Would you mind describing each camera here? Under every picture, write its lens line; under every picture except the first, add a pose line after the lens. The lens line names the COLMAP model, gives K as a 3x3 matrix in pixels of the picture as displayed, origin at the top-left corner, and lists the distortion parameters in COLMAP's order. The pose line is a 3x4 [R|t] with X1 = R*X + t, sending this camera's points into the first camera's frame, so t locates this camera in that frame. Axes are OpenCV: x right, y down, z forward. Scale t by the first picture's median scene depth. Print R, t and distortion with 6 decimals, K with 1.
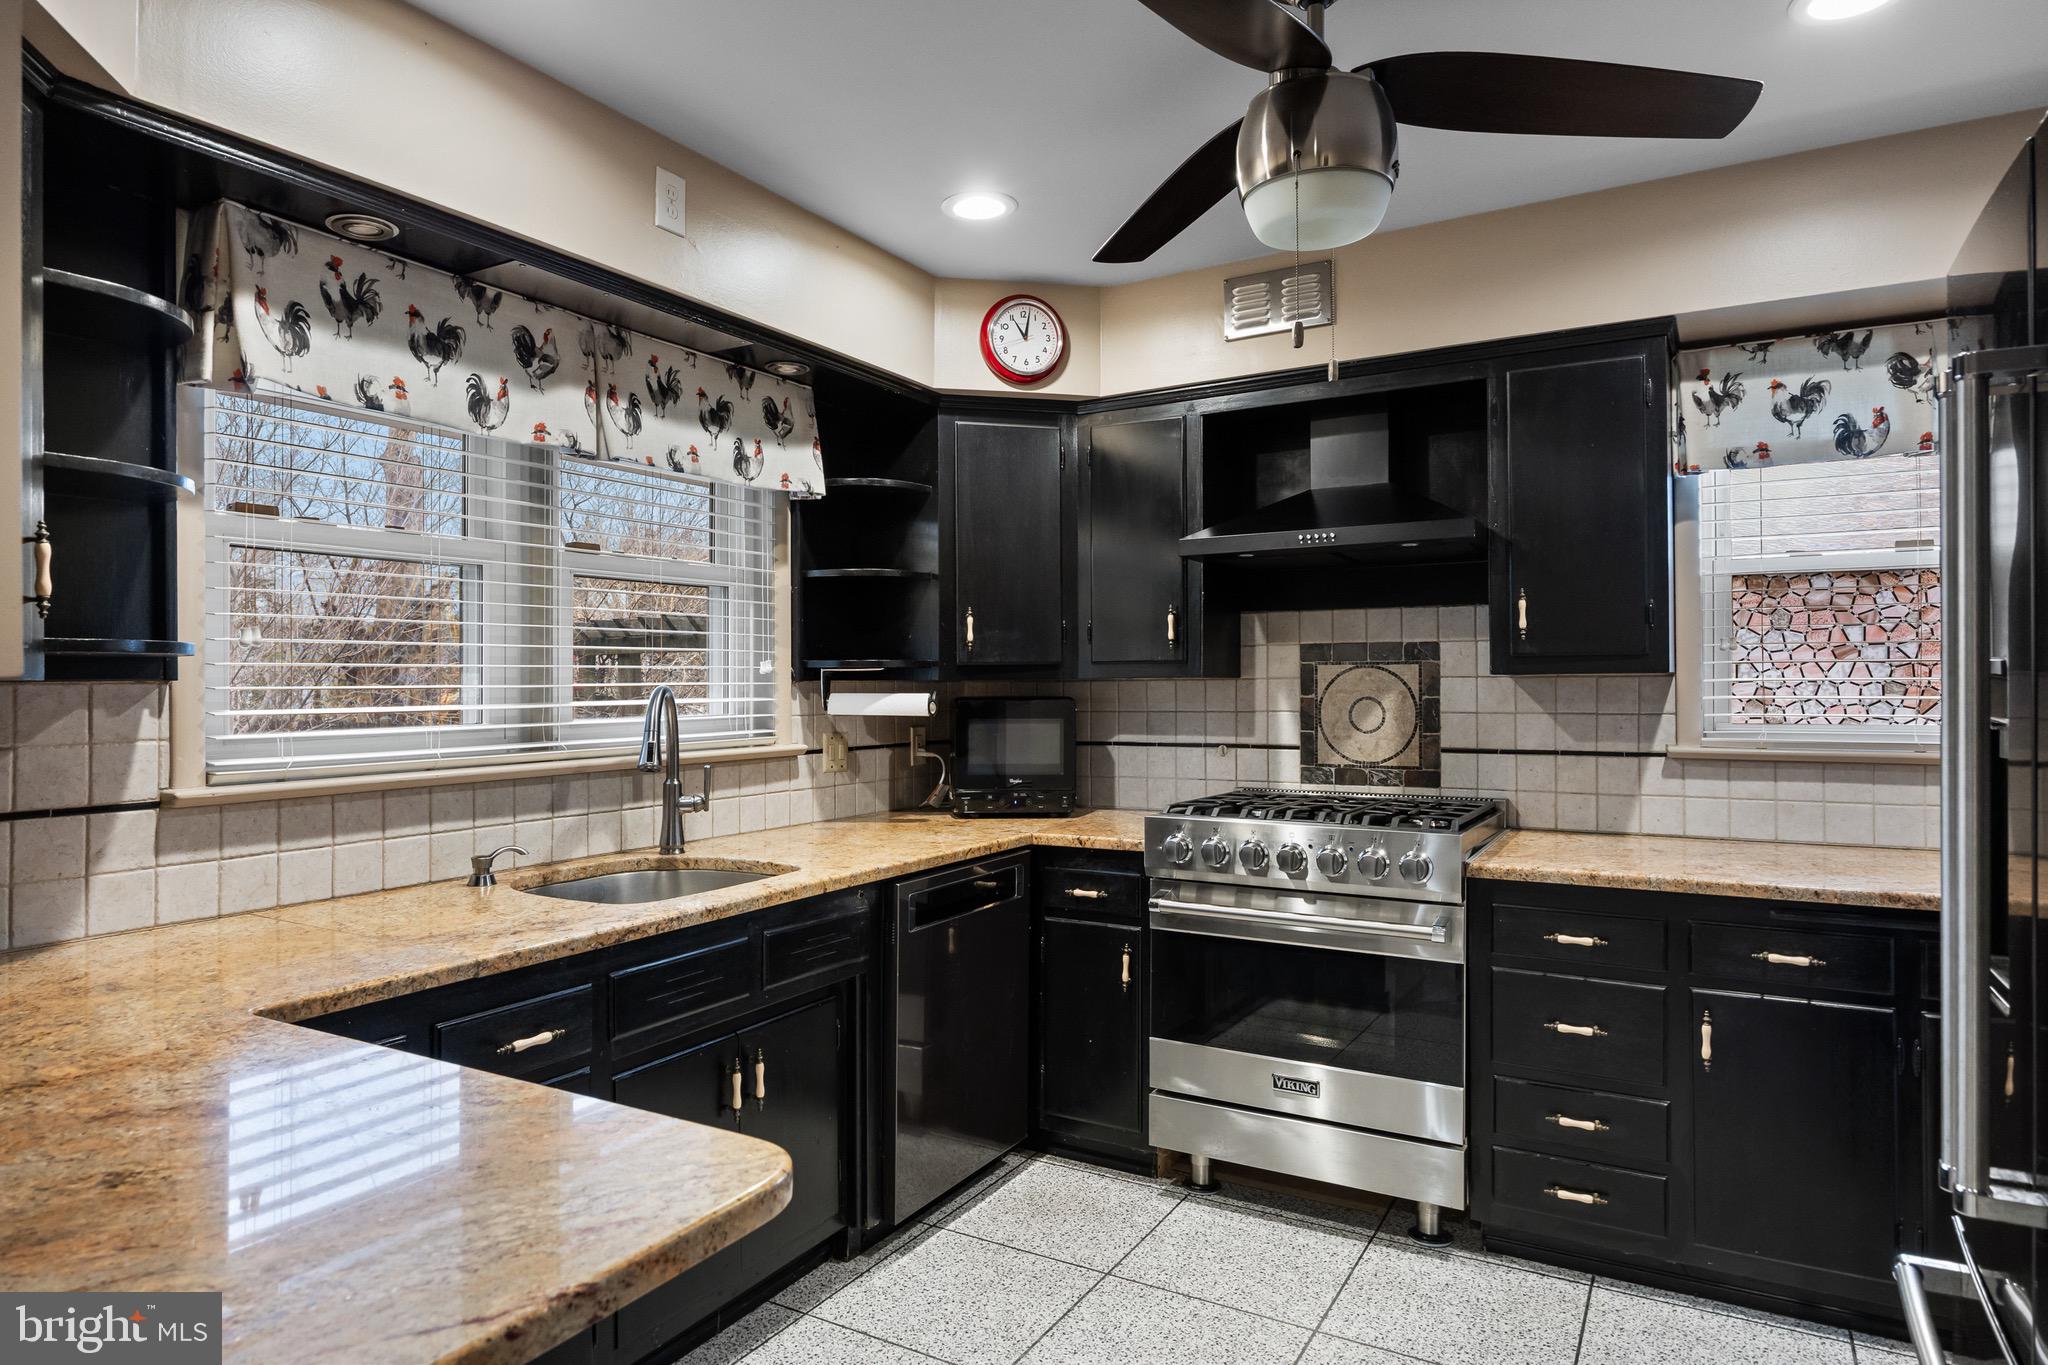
lens RADIAL K [[1227.7, 0, 970.1], [0, 1227.7, 693.1], [0, 0, 1]] dist [-0.002661, 0.000801]
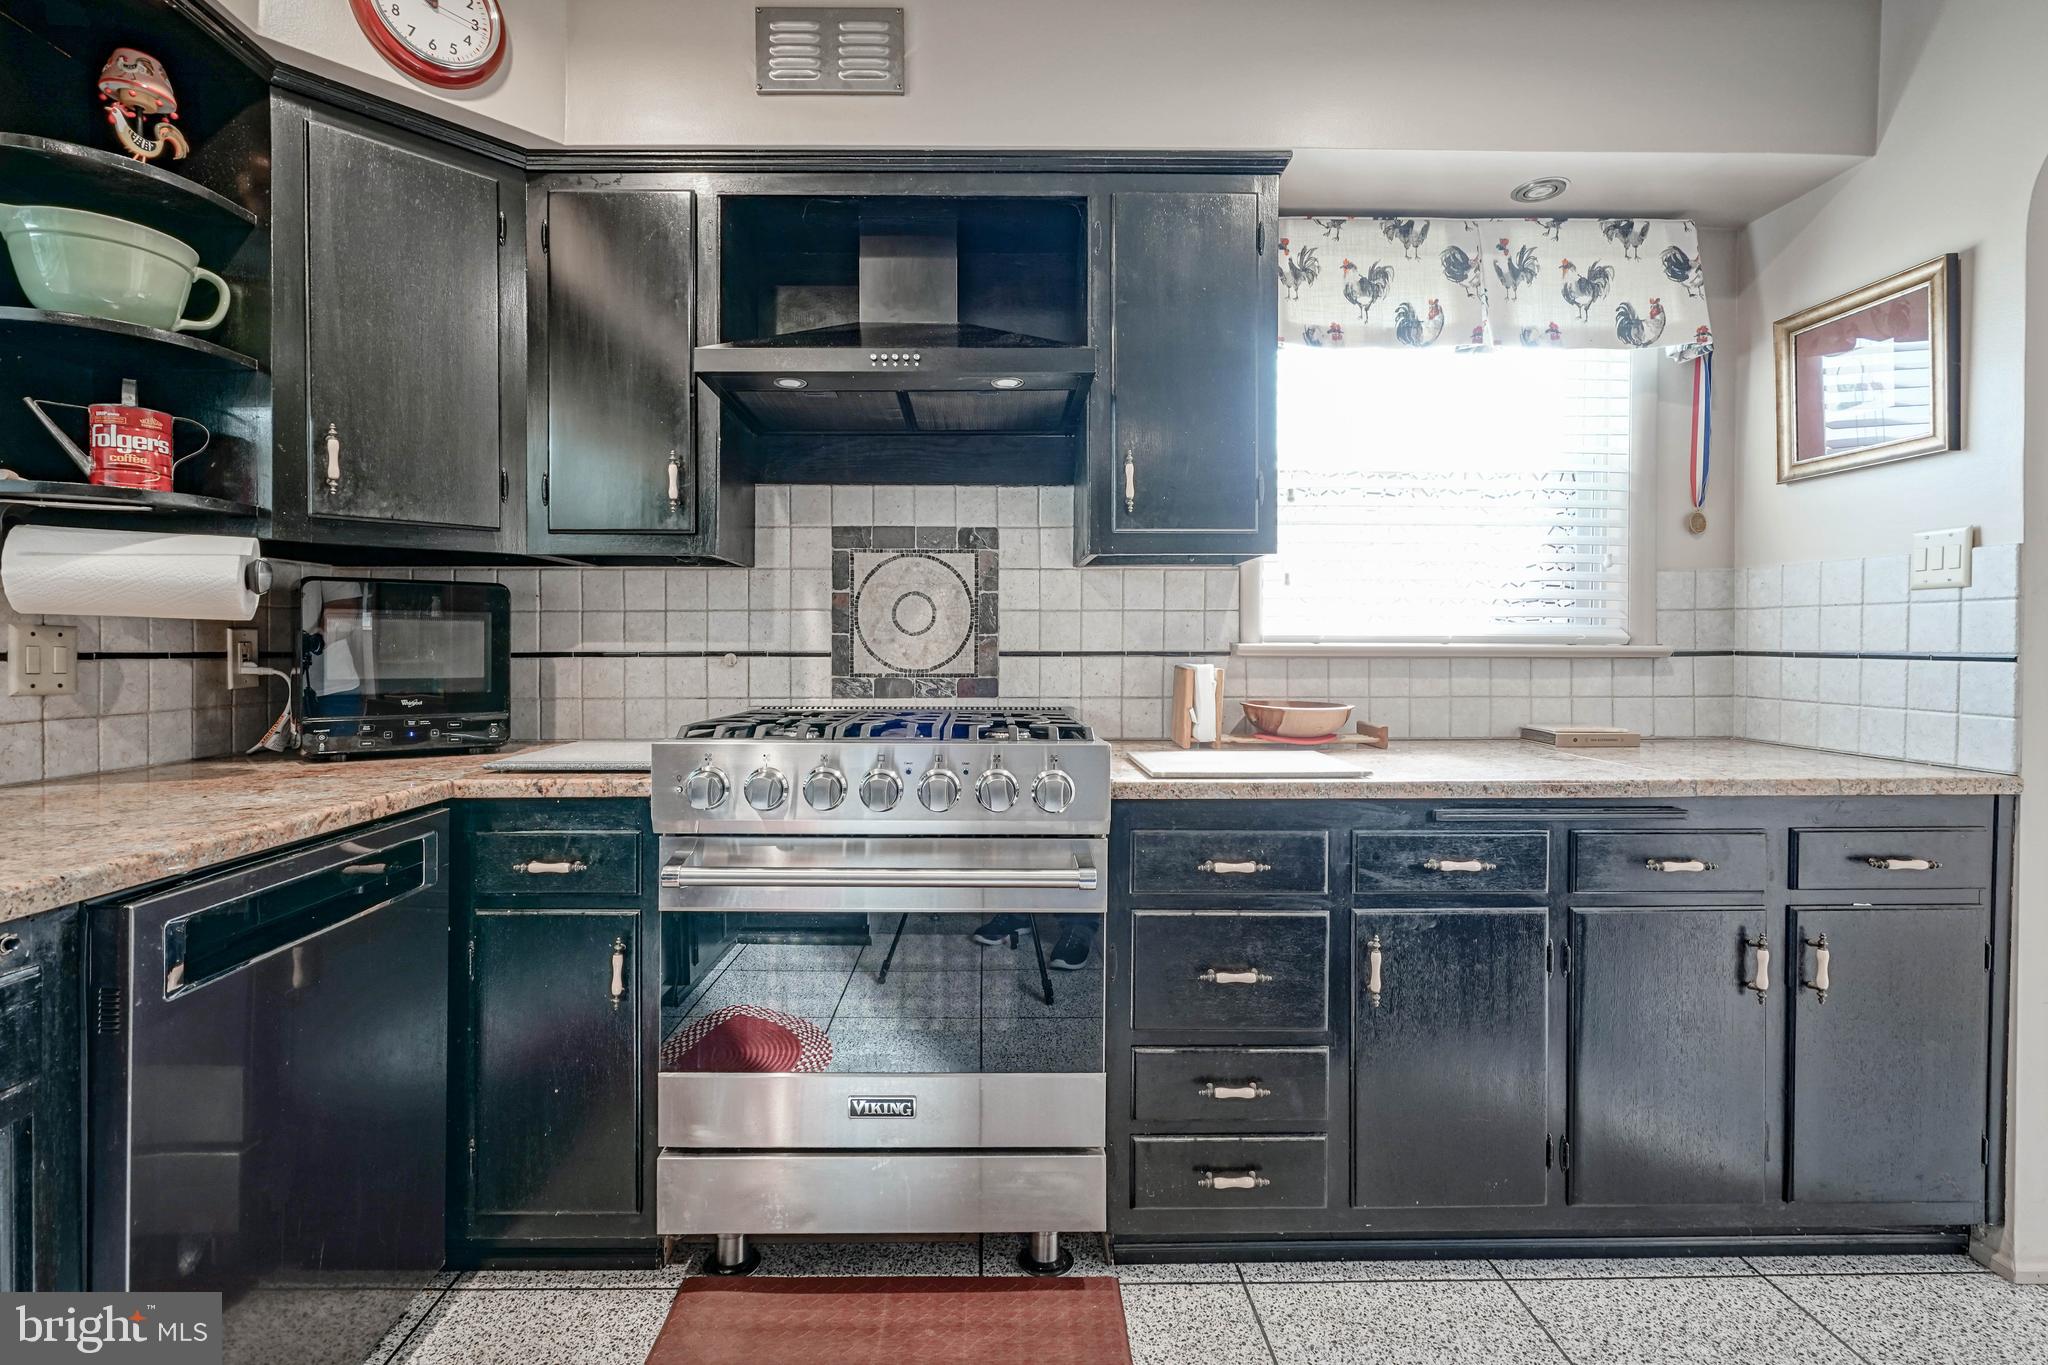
lens RADIAL K [[982.0, 0, 1026.7], [0, 982.0, 671.6], [0, 0, 1]] dist [-0.003093, -0.000489]
pose [[0.829441, -0.003605, 0.558583, 0.013950], [-0.005137, 0.999888, 0.014080, 0.049178], [-0.558571, -0.014548, 0.829329, 0.415924]]
